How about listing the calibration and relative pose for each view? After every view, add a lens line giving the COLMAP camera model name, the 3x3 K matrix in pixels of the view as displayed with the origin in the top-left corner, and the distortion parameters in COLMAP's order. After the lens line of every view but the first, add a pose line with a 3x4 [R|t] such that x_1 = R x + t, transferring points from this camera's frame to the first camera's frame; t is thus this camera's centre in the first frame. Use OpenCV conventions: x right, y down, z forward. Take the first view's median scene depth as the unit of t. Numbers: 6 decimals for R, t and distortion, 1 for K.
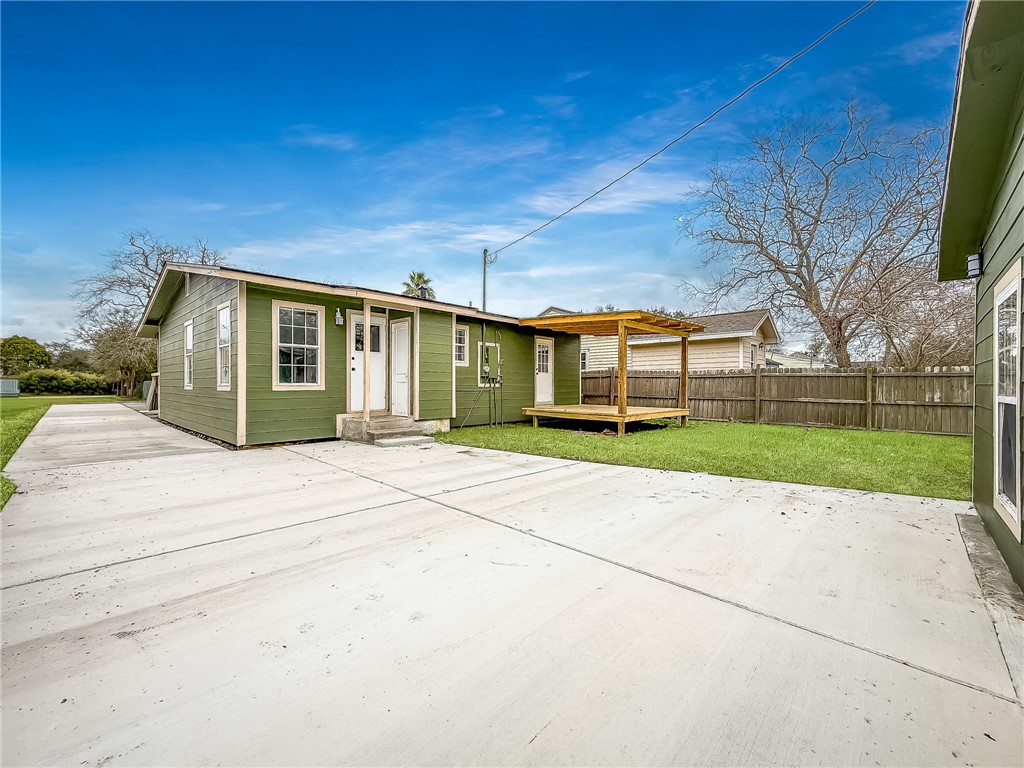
lens RADIAL K [[418.9, 0, 517.1], [0, 418.9, 382.4], [0, 0, 1]] dist [0.001598, 0.000194]
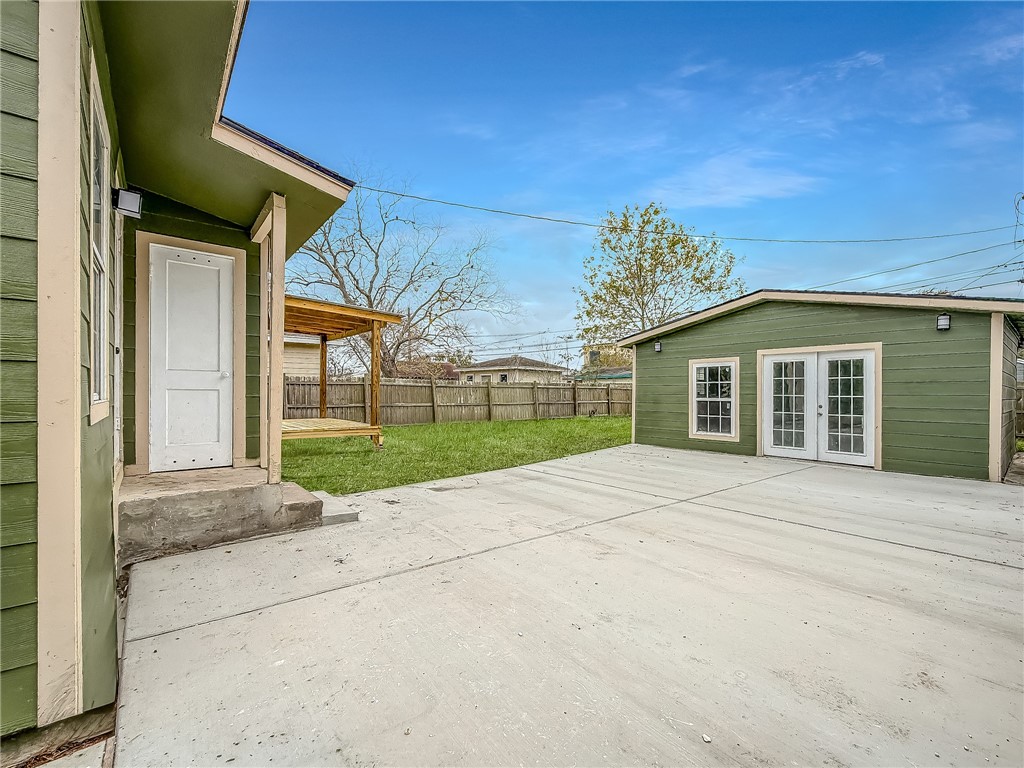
lens RADIAL K [[418.9, 0, 517.1], [0, 418.9, 382.4], [0, 0, 1]] dist [0.001598, 0.000194]
pose [[0.140996, 0.023464, 0.989732, -0.647349], [-0.015862, 0.999644, -0.021440, -0.002731], [-0.989883, -0.012676, 0.141318, 0.598849]]
